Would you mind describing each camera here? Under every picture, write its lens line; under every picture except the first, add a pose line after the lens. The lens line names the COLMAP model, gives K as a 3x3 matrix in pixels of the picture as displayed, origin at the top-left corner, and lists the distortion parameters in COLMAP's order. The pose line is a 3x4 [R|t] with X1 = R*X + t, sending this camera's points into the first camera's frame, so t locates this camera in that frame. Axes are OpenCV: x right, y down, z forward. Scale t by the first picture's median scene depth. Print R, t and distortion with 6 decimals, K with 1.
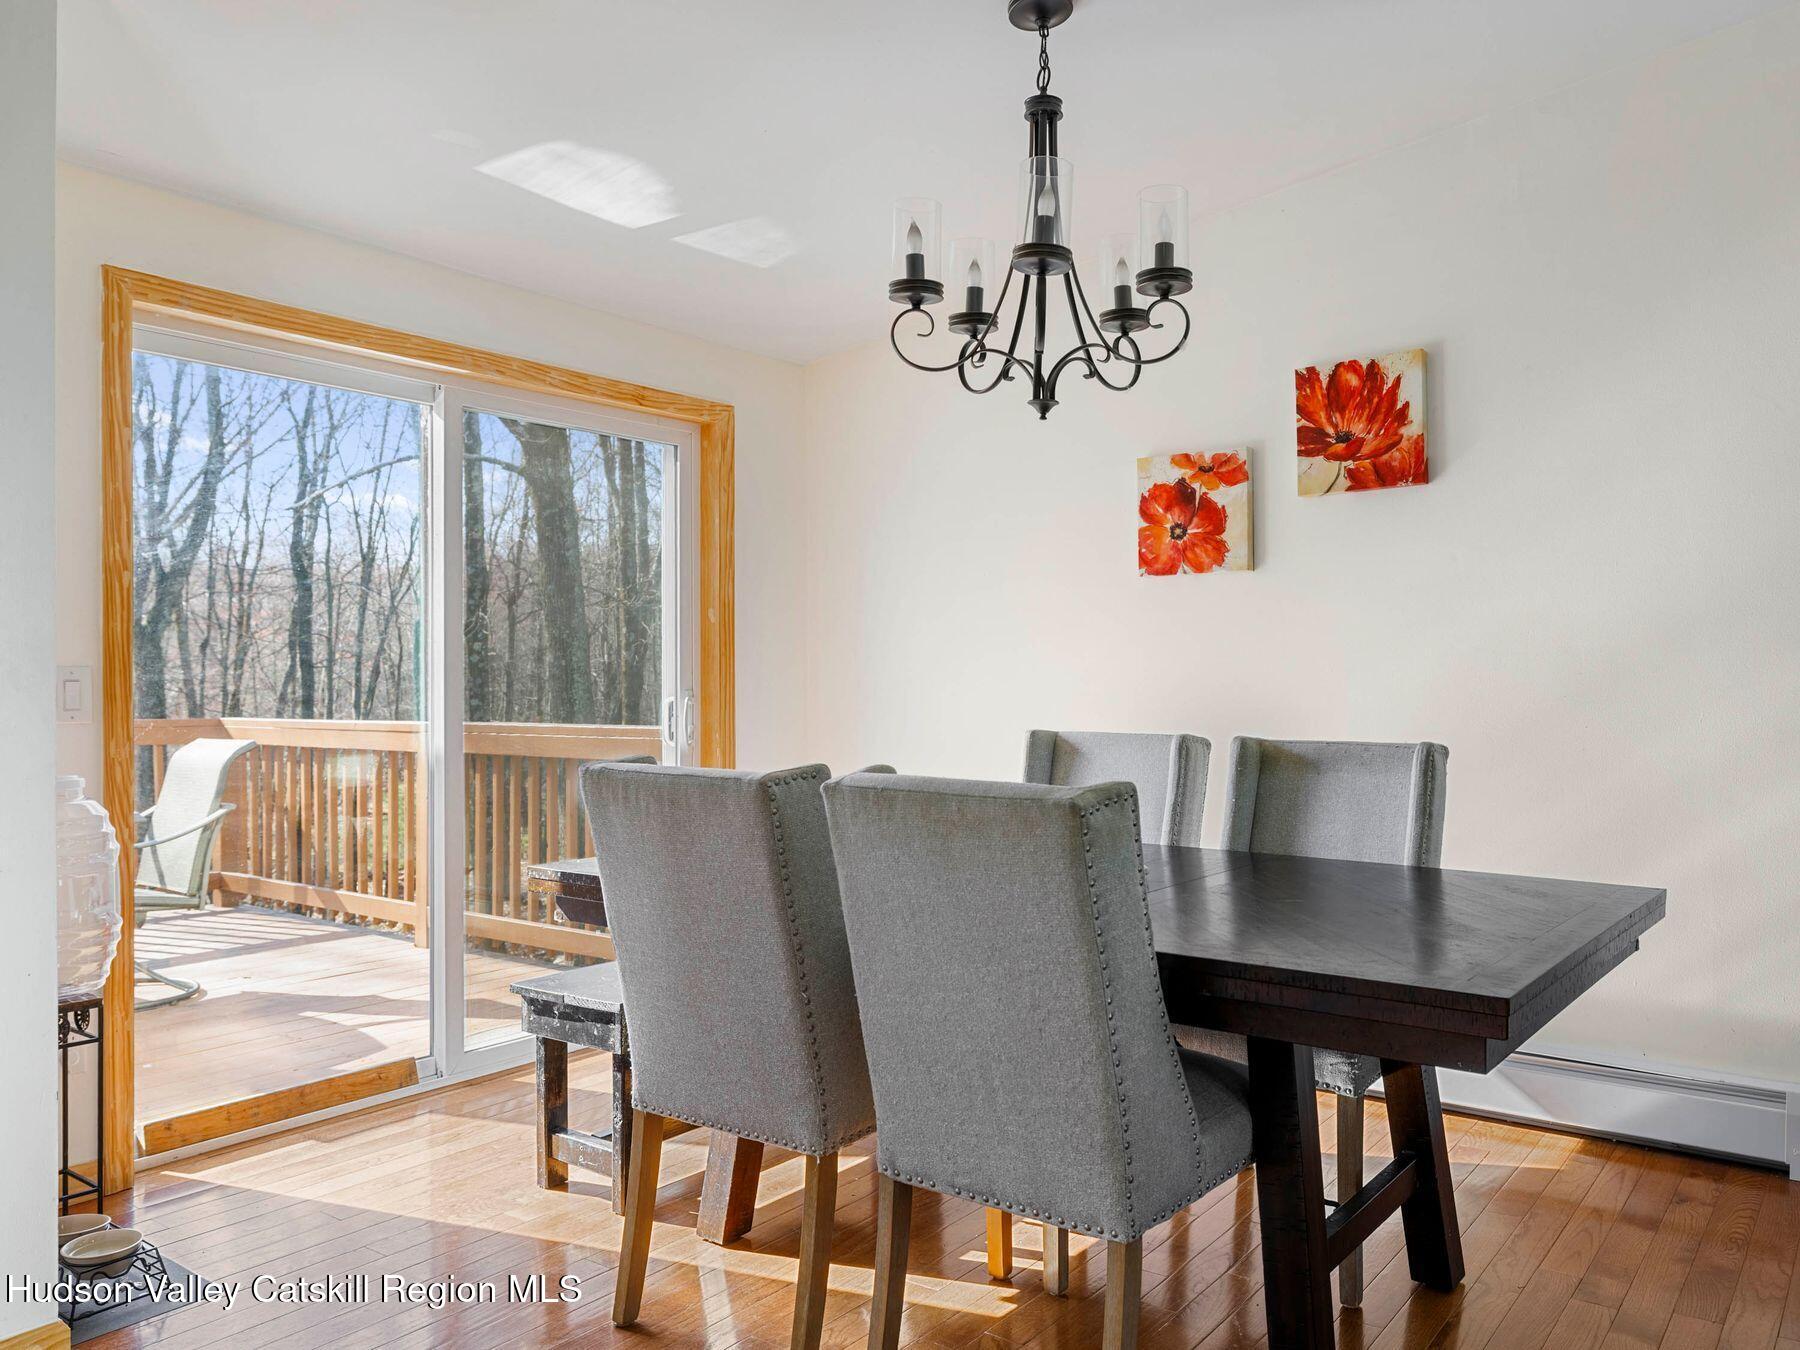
lens RADIAL K [[1209.7, 0, 898.7], [0, 1209.7, 676.9], [0, 0, 1]] dist [0.005247, 0.001631]
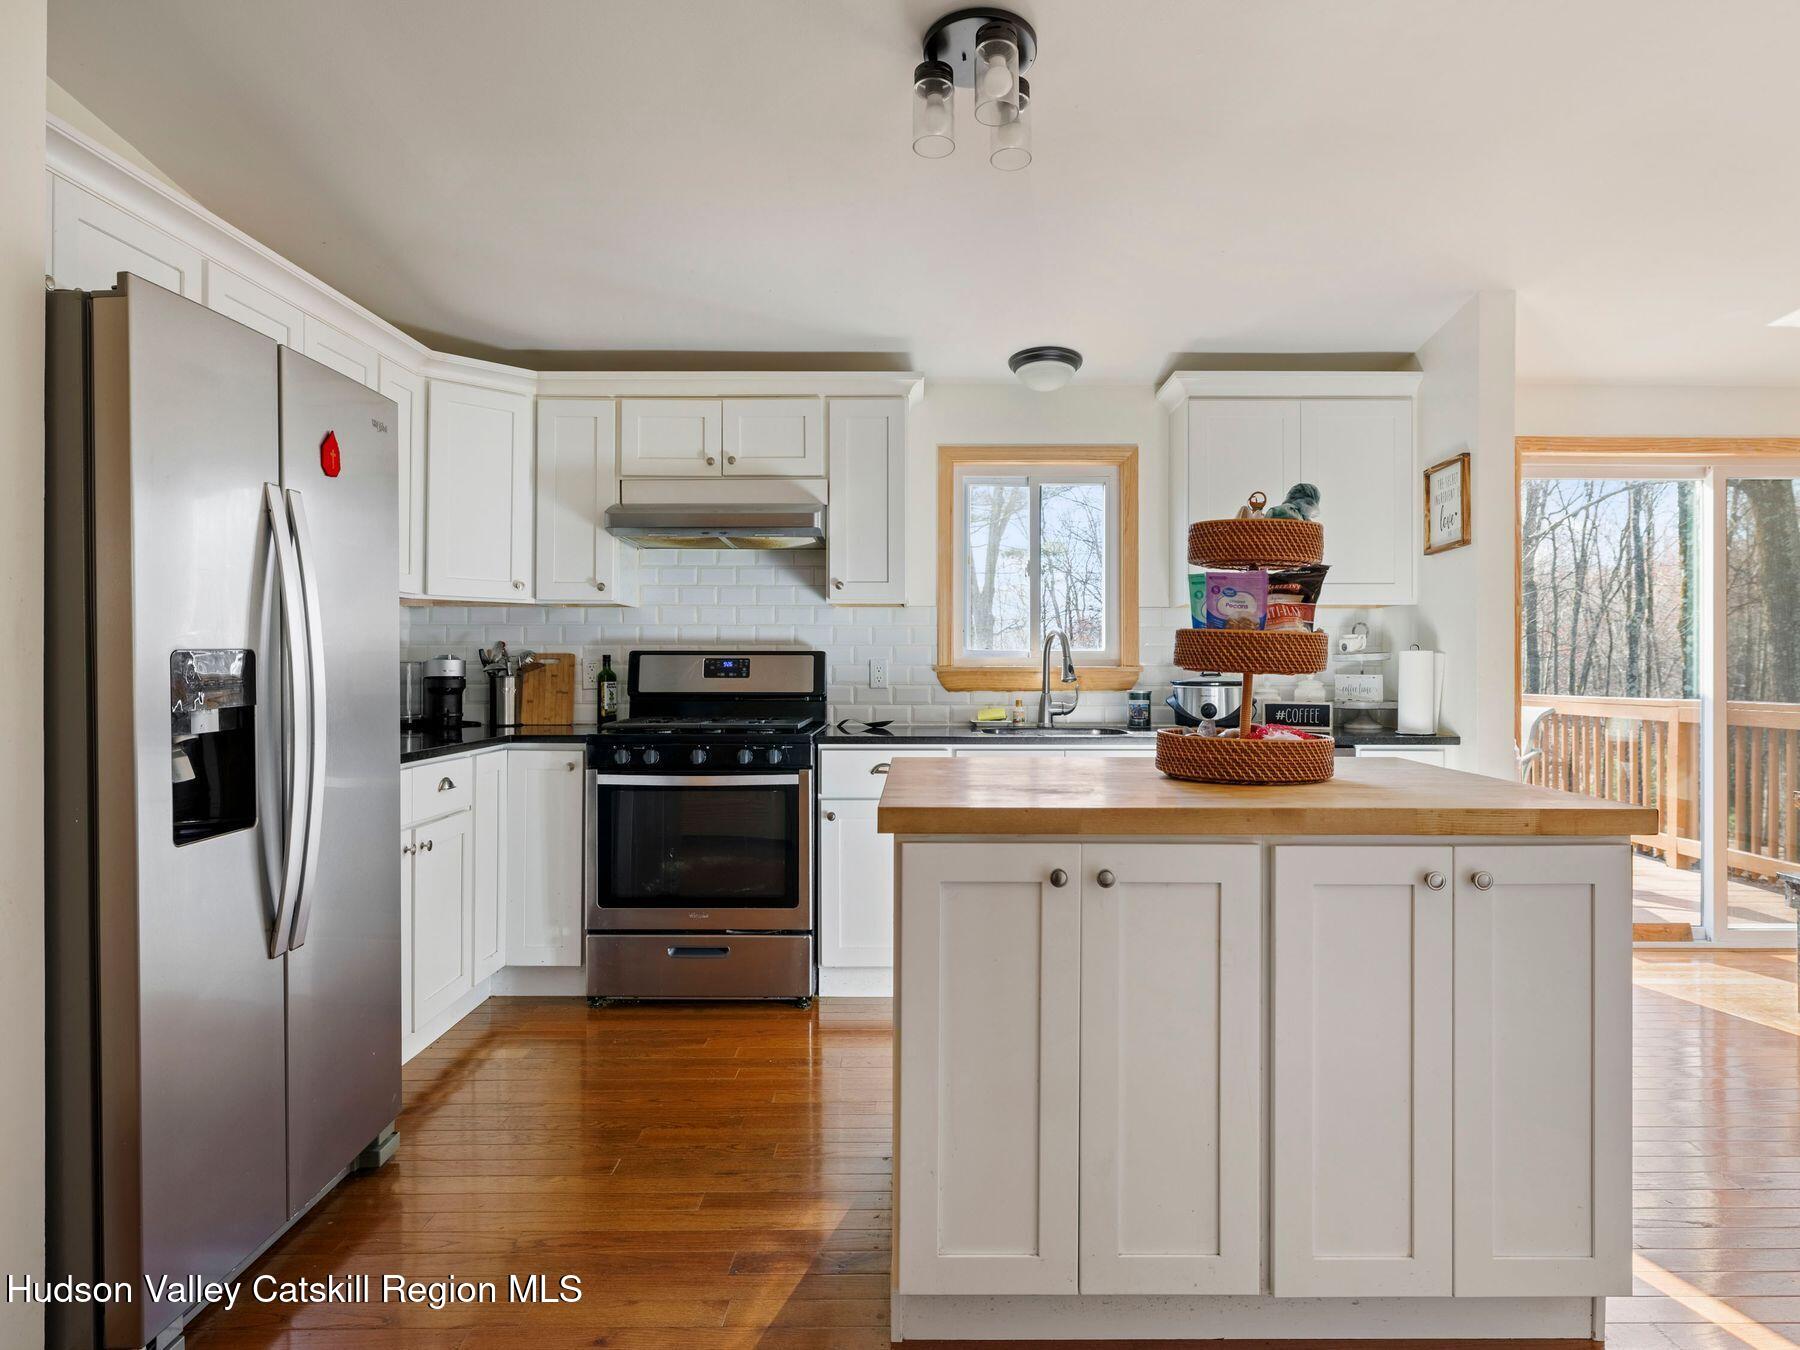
lens RADIAL K [[1209.7, 0, 900.7], [0, 1209.7, 673.6], [0, 0, 1]] dist [0.005247, 0.001631]
pose [[0.642723, 0.008200, -0.766055, 0.057472], [-0.000823, 0.999950, 0.010014, -0.003639], [0.766099, -0.005806, 0.642697, -0.346858]]
